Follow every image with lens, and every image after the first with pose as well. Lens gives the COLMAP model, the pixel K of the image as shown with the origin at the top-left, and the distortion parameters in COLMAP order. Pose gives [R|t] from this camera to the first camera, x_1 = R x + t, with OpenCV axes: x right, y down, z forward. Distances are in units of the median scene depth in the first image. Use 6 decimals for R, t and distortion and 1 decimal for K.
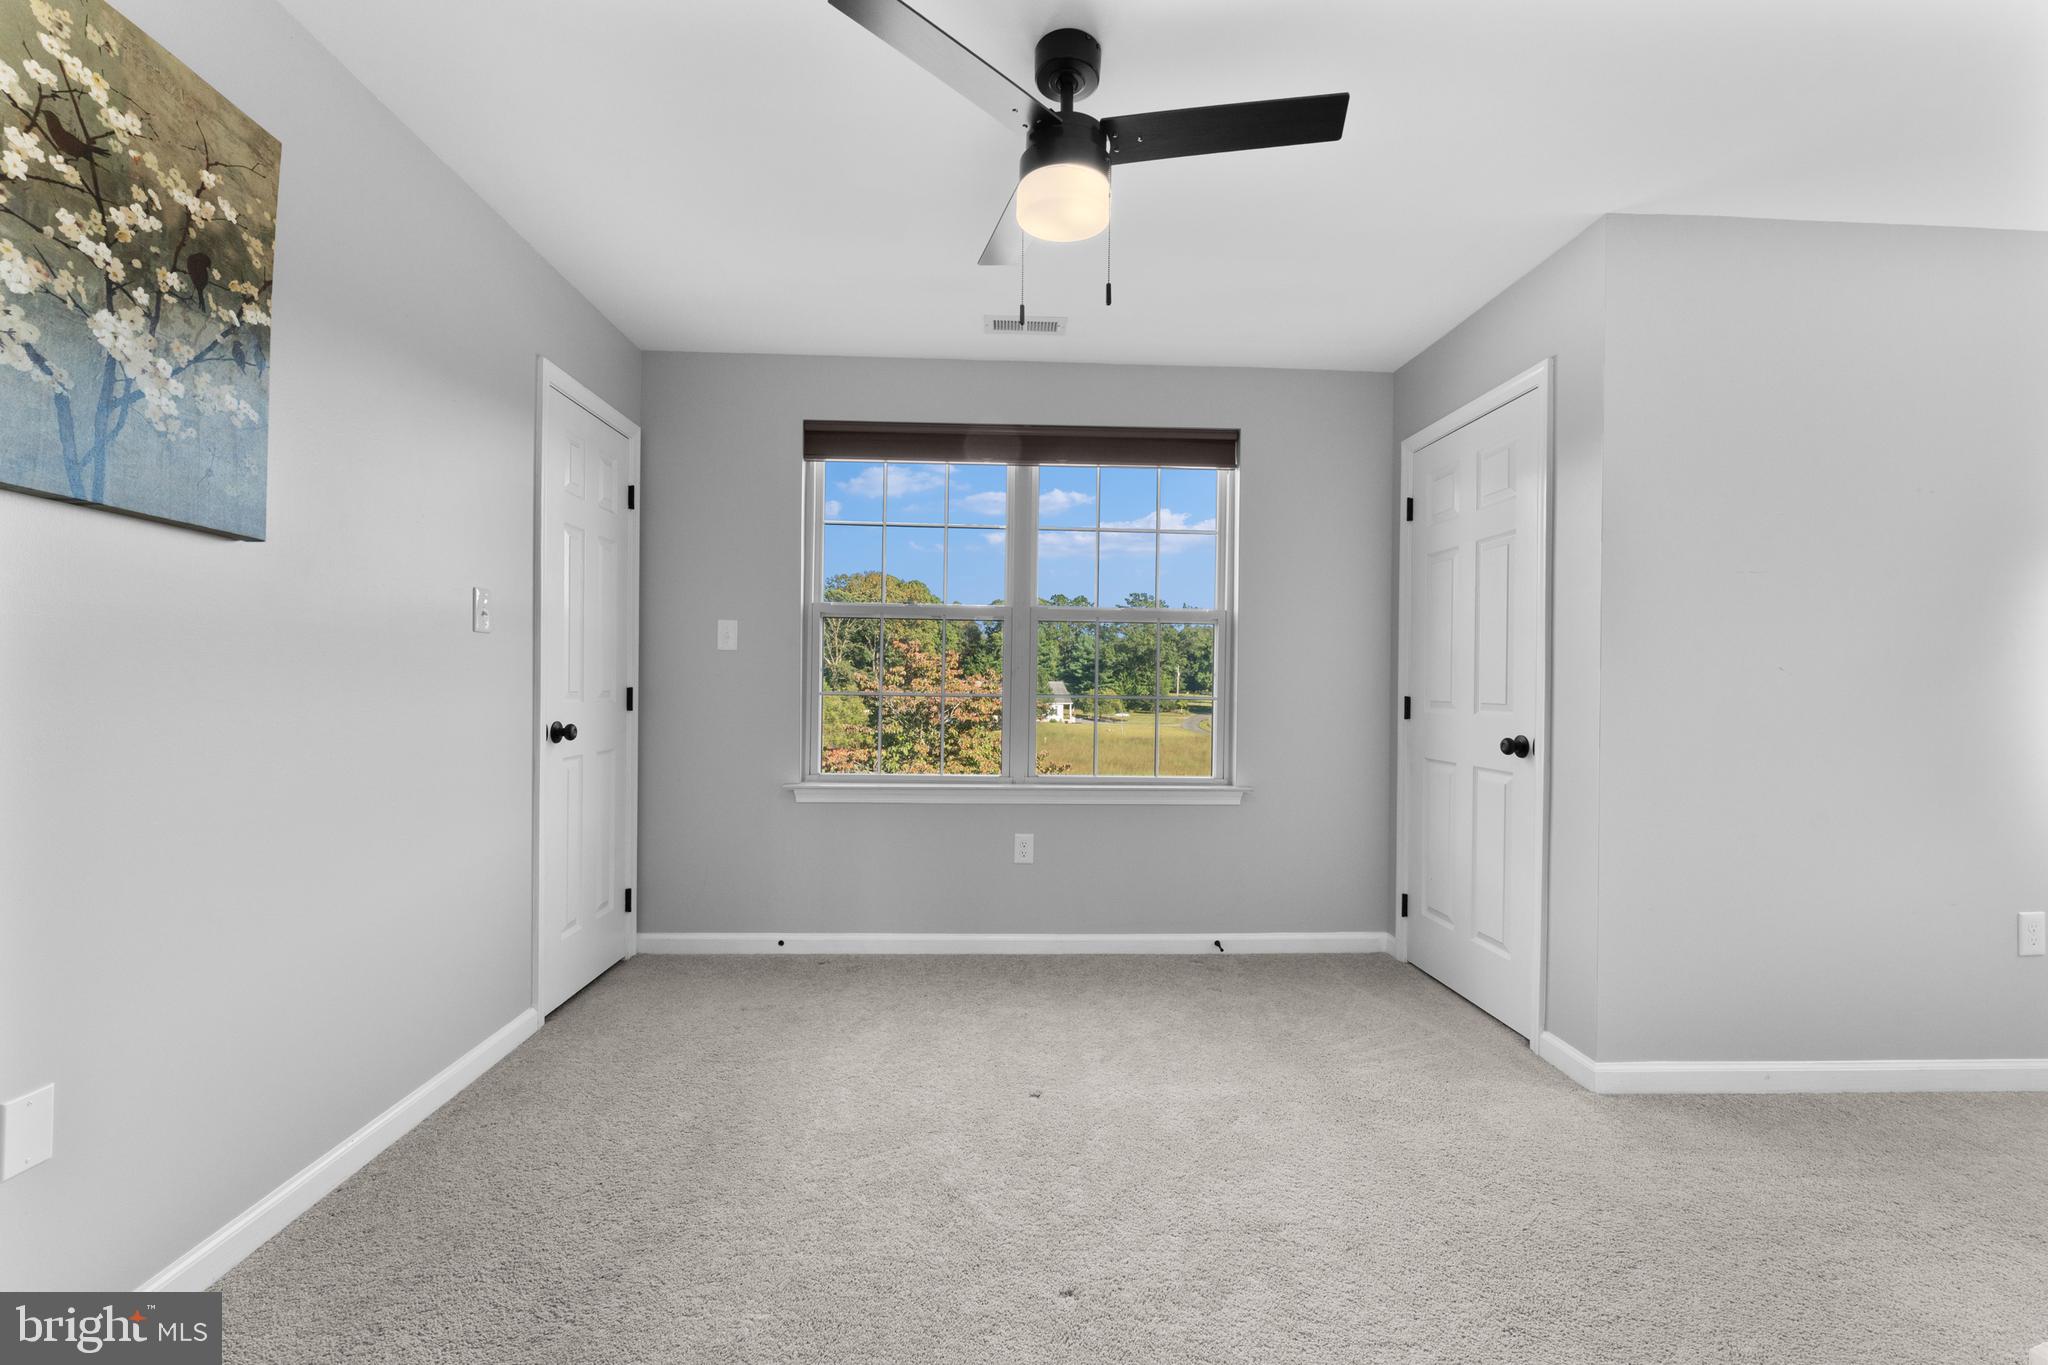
lens RADIAL K [[812.2, 0, 1024.0], [0, 812.2, 682.5], [0, 0, 1]] dist [-0.000011, 0.000004]
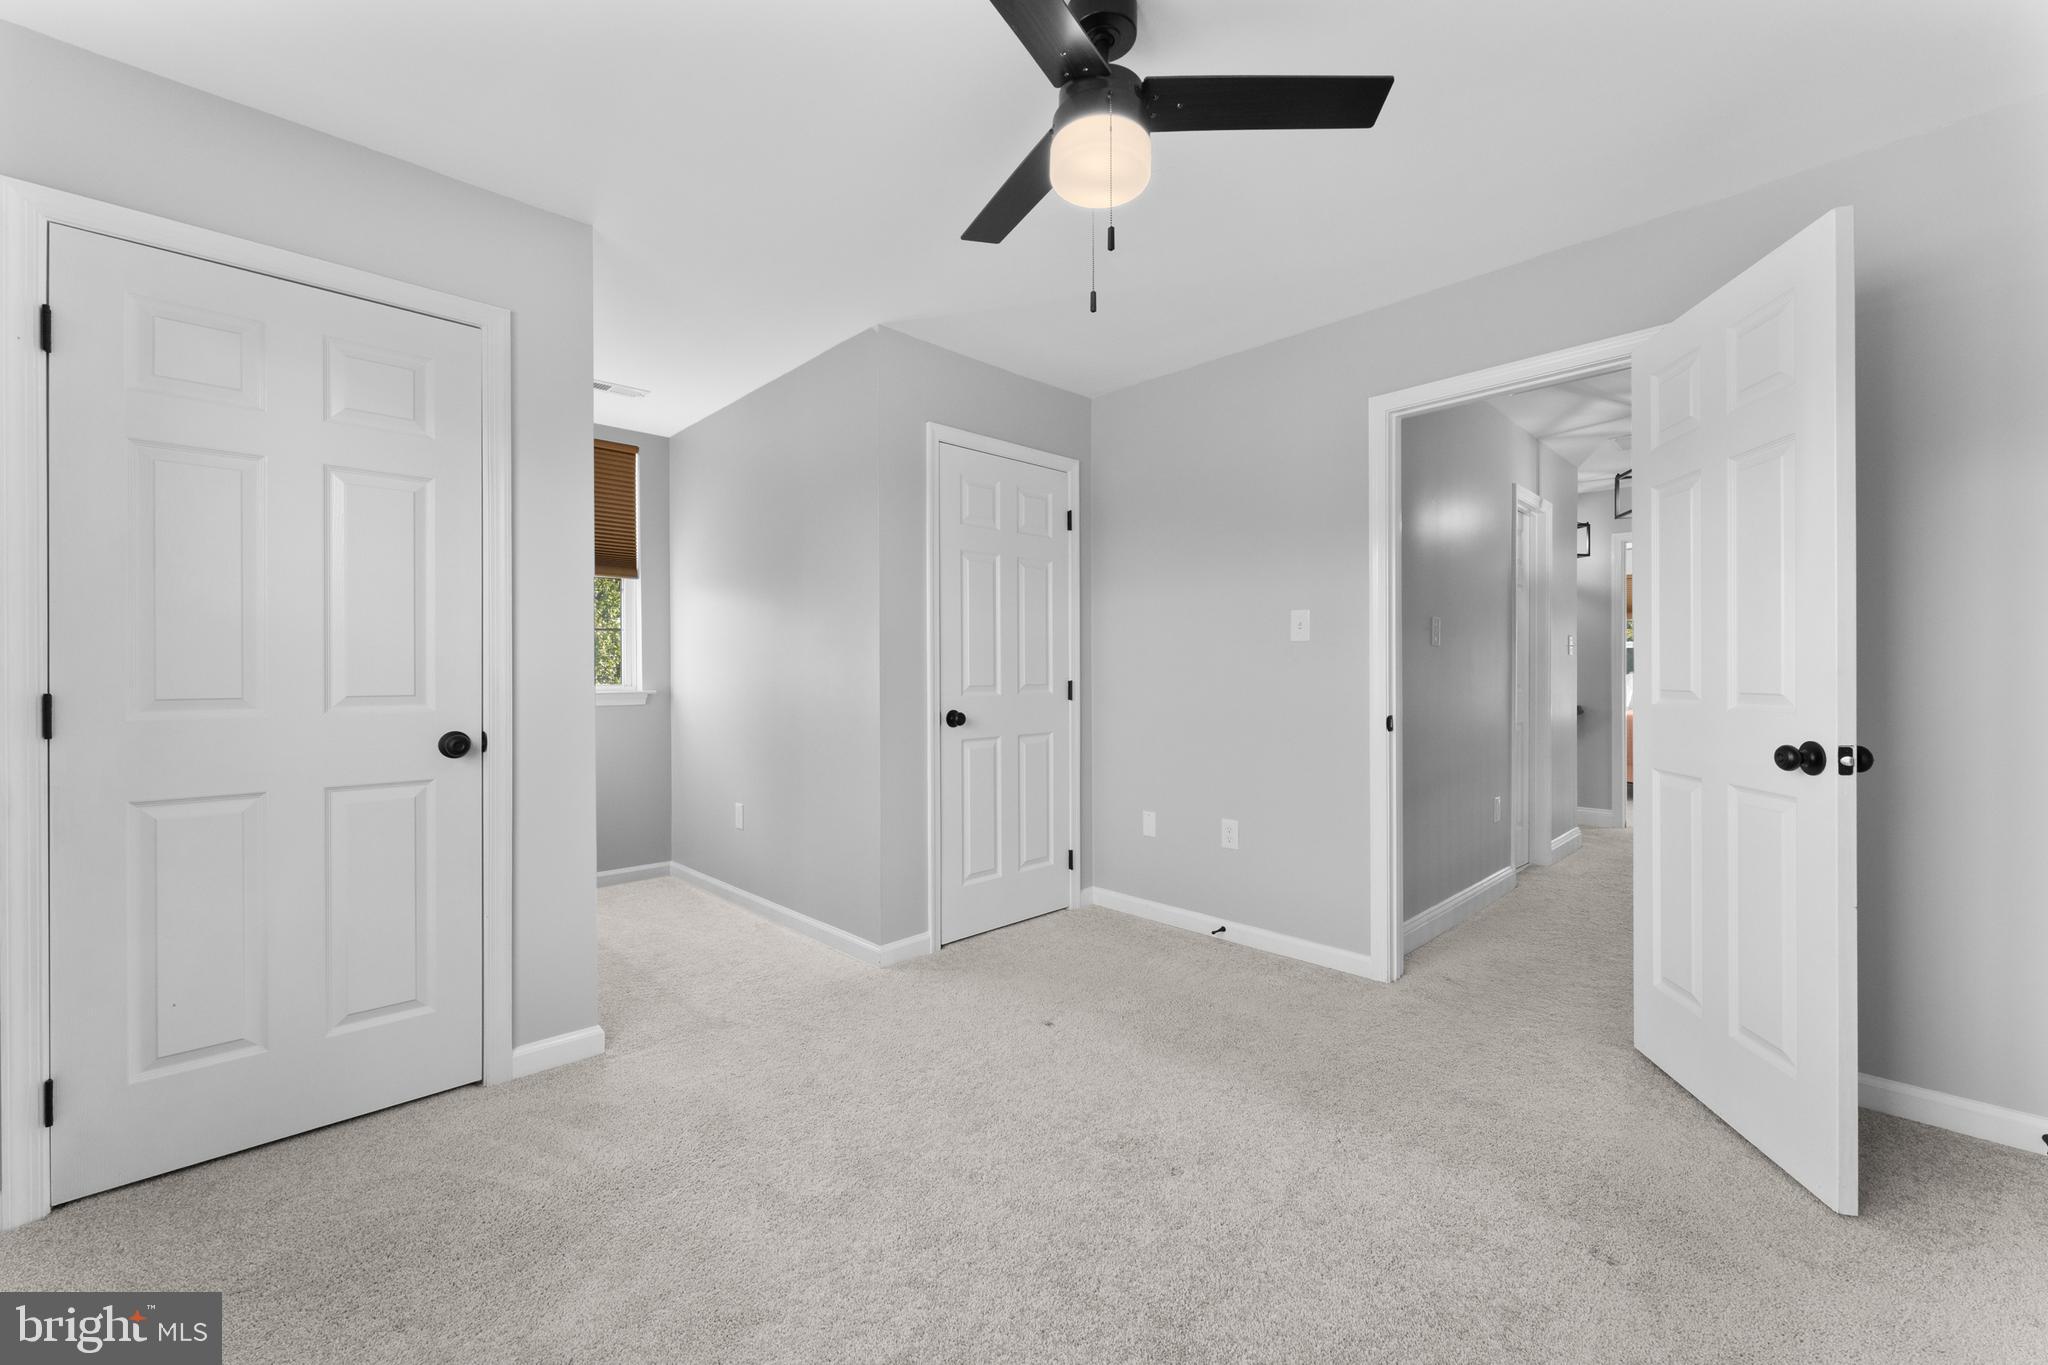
lens RADIAL K [[819.8, 0, 1023.2], [0, 819.8, 667.1], [0, 0, 1]] dist [0.000008, -0.000021]
pose [[-0.663308, 0.001371, 0.748345, -0.397848], [0.007135, 0.999964, 0.004492, 0.001085], [-0.748313, 0.008319, -0.663294, 1.101330]]
